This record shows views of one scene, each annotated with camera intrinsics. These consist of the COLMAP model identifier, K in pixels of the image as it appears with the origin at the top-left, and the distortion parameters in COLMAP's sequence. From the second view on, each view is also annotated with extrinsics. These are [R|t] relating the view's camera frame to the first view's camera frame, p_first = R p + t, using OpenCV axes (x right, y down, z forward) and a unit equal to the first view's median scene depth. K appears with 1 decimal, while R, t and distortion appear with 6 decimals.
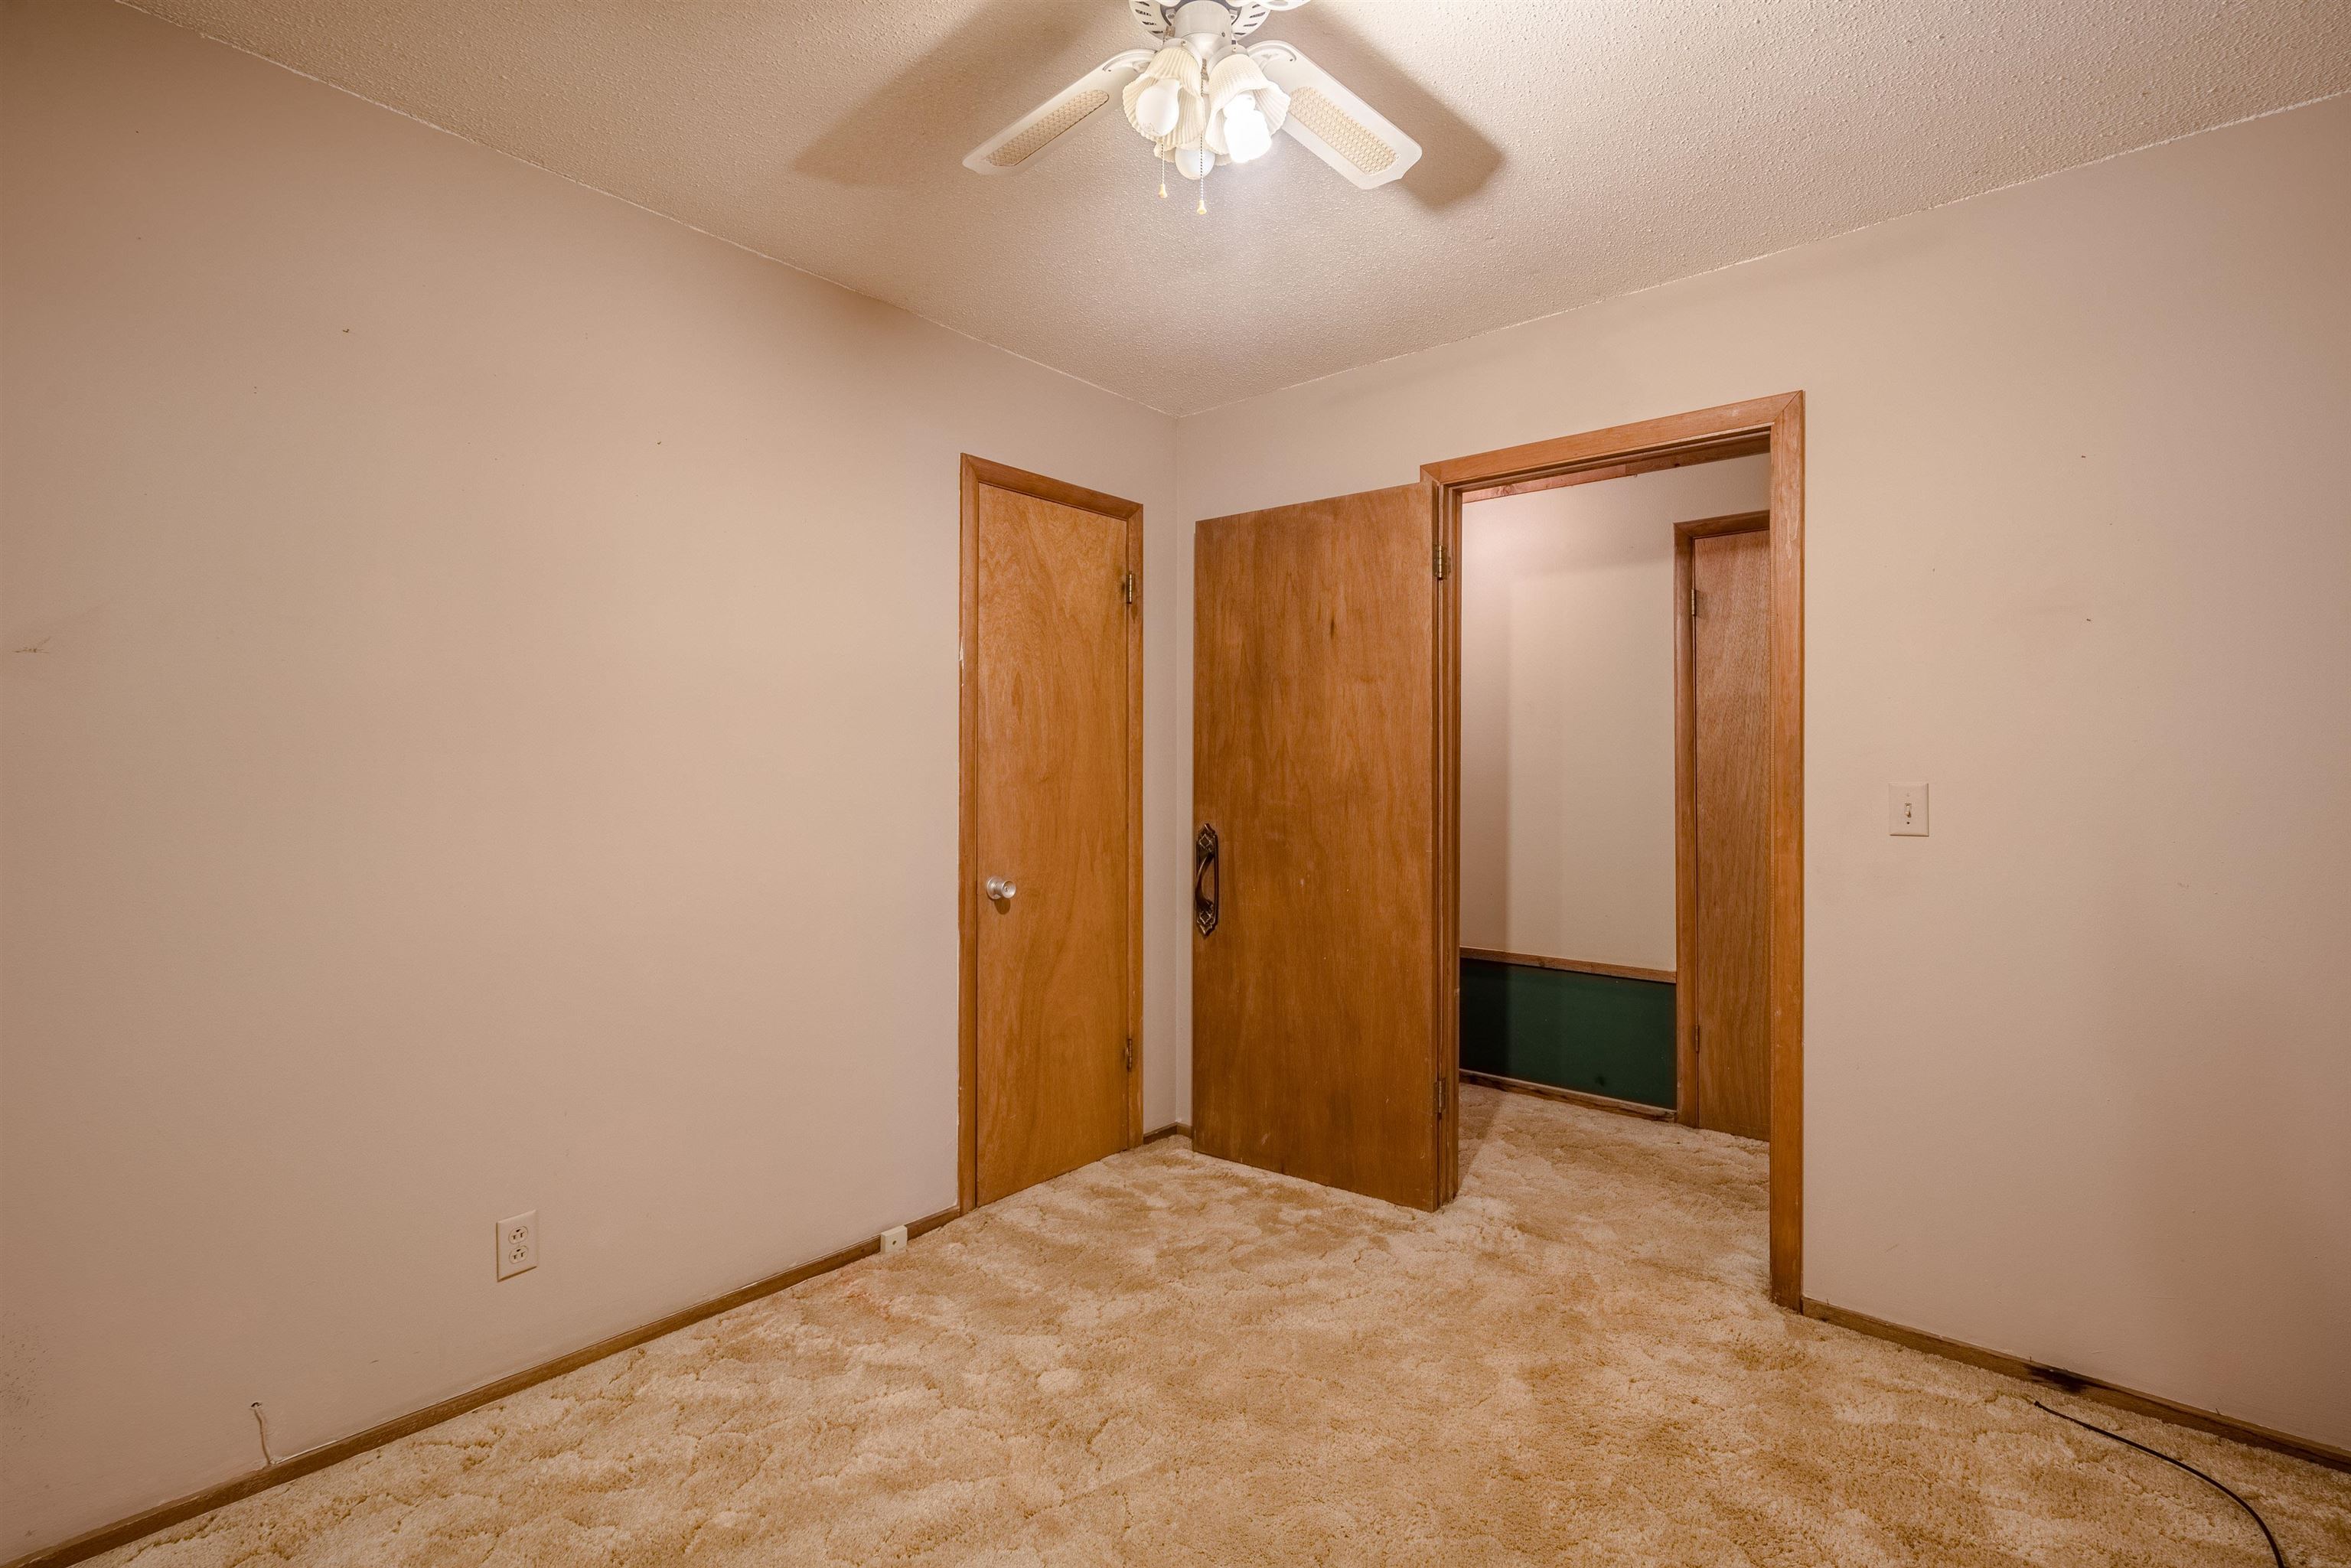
lens RADIAL K [[1077.1, 0, 1172.4], [0, 1077.1, 782.4], [0, 0, 1]] dist [-0.000011, -0.000106]
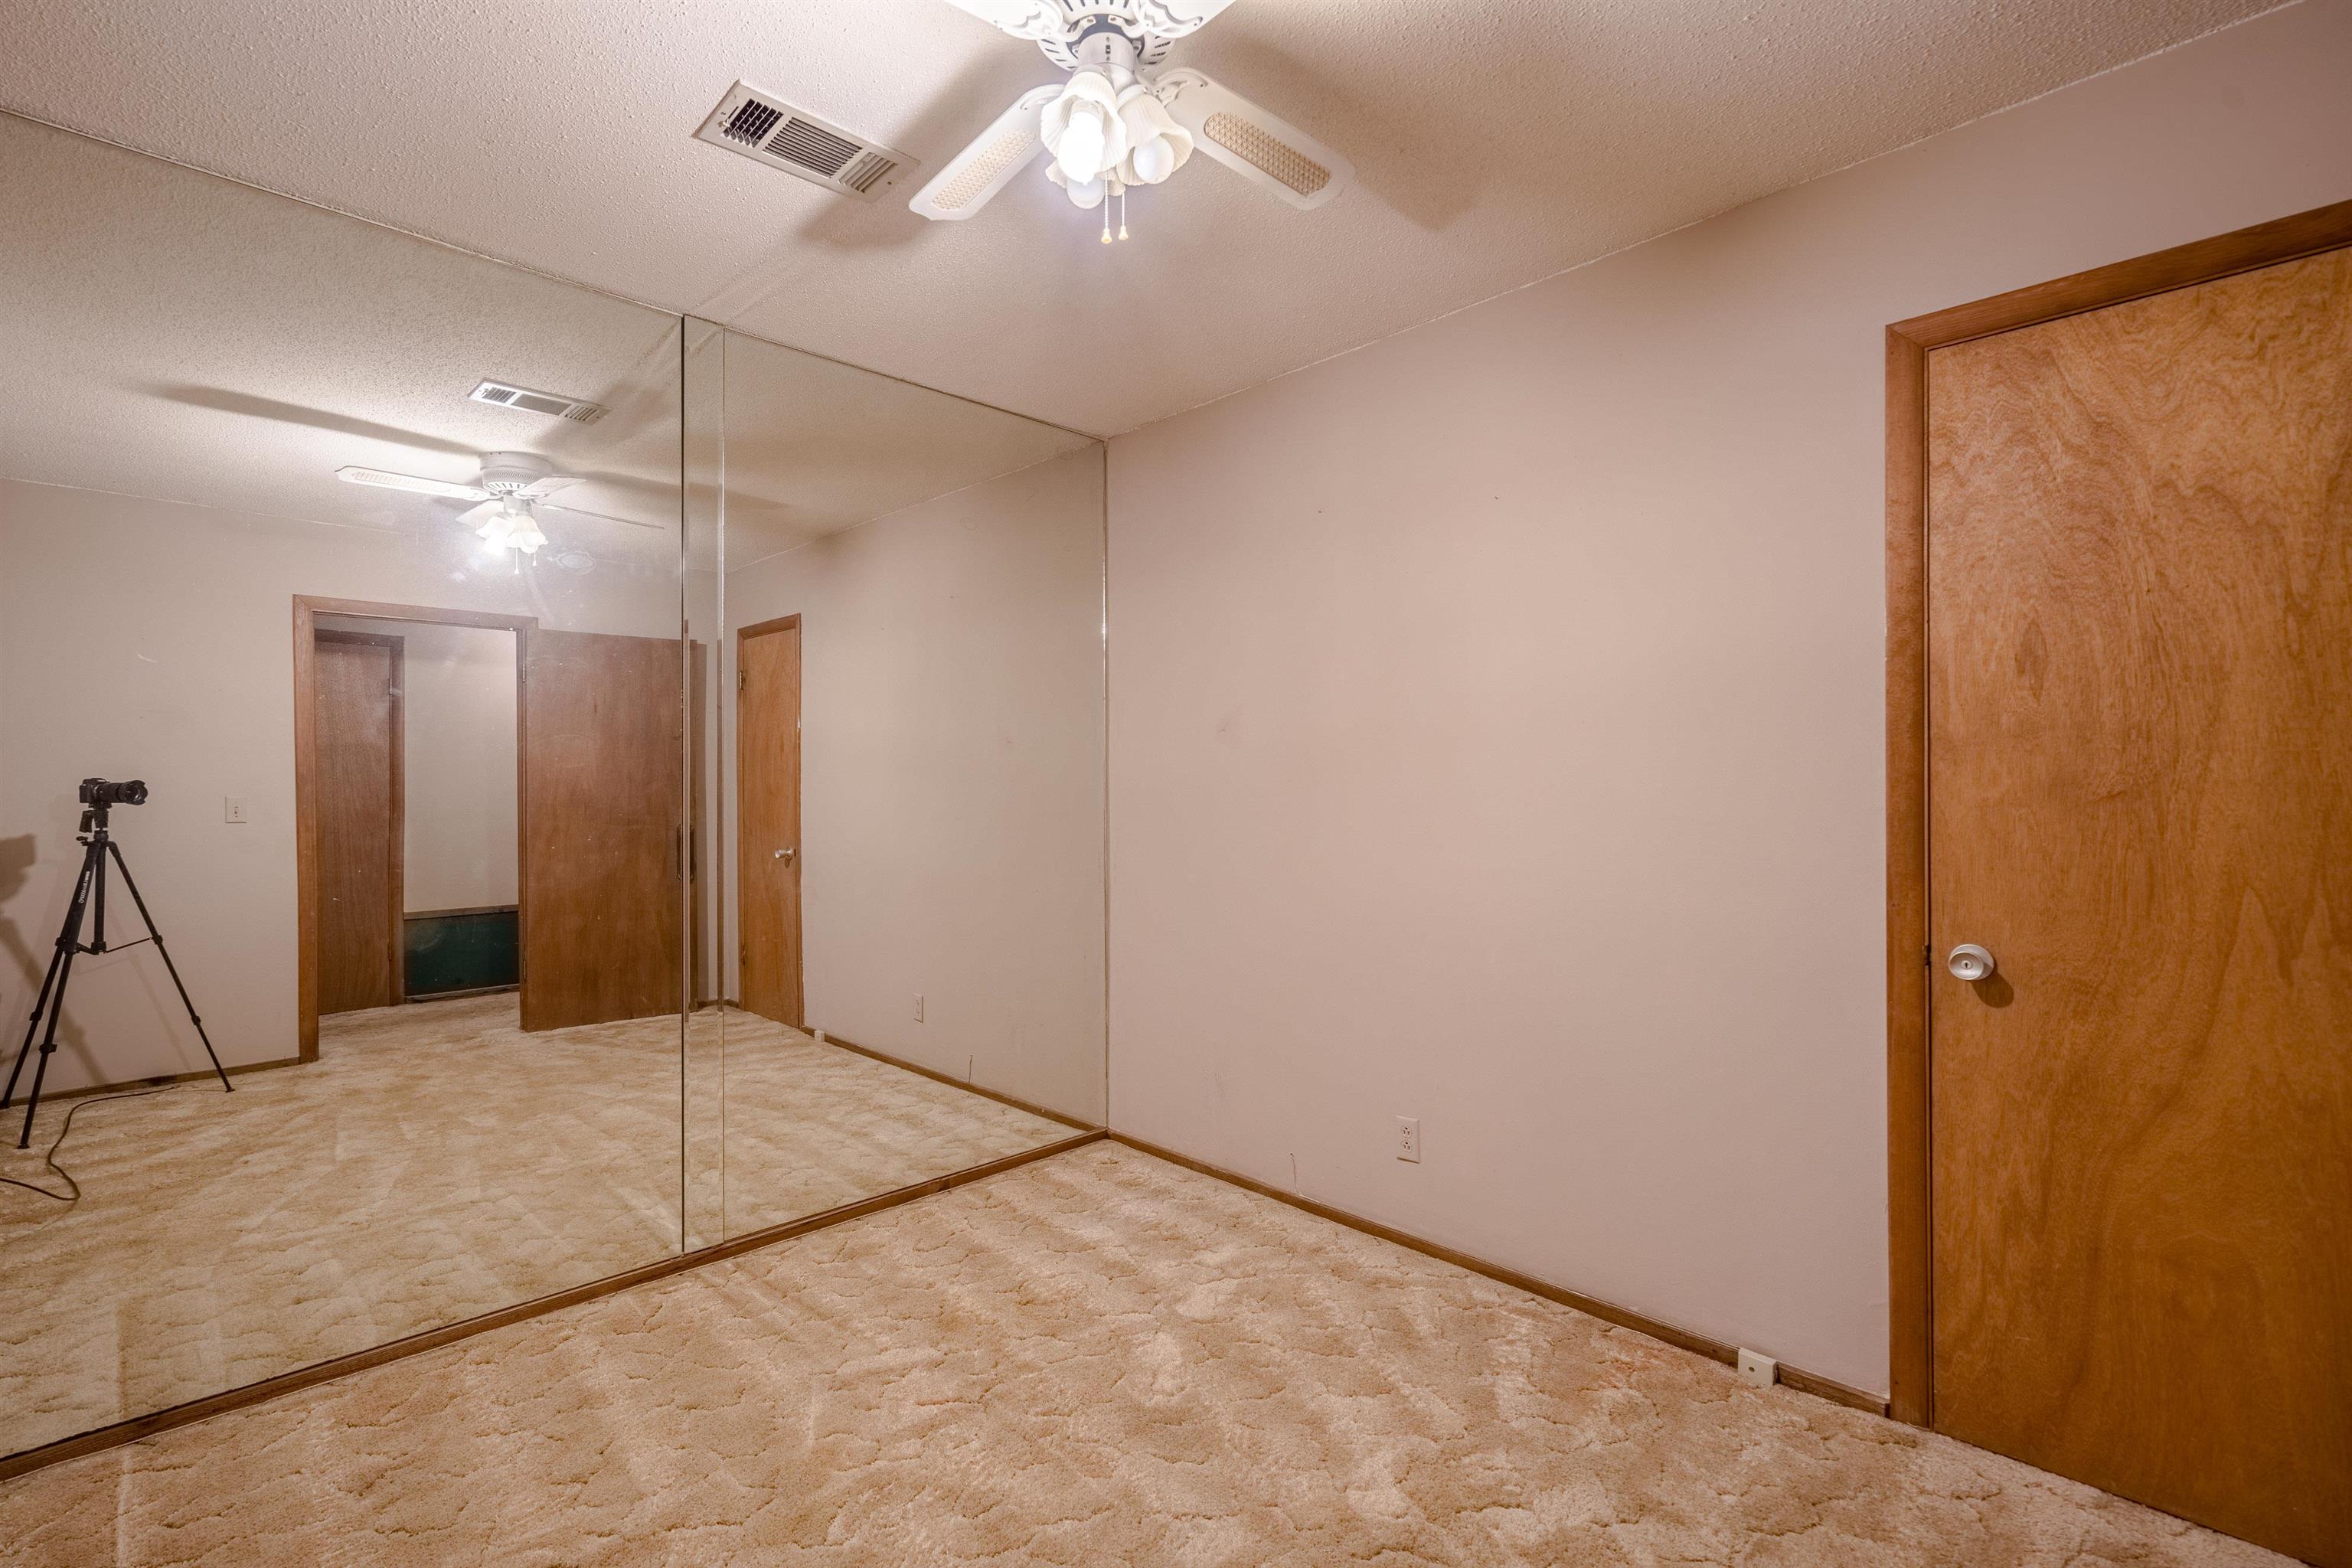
lens RADIAL K [[1077.6, 0, 1173.5], [0, 1077.6, 786.0], [0, 0, 1]] dist [-0.000011, -0.000106]
pose [[-0.105647, 0.000295, -0.994404, 0.529691], [0.004426, 0.999990, -0.000174, -0.009985], [0.994394, -0.004420, -0.105647, 0.590321]]
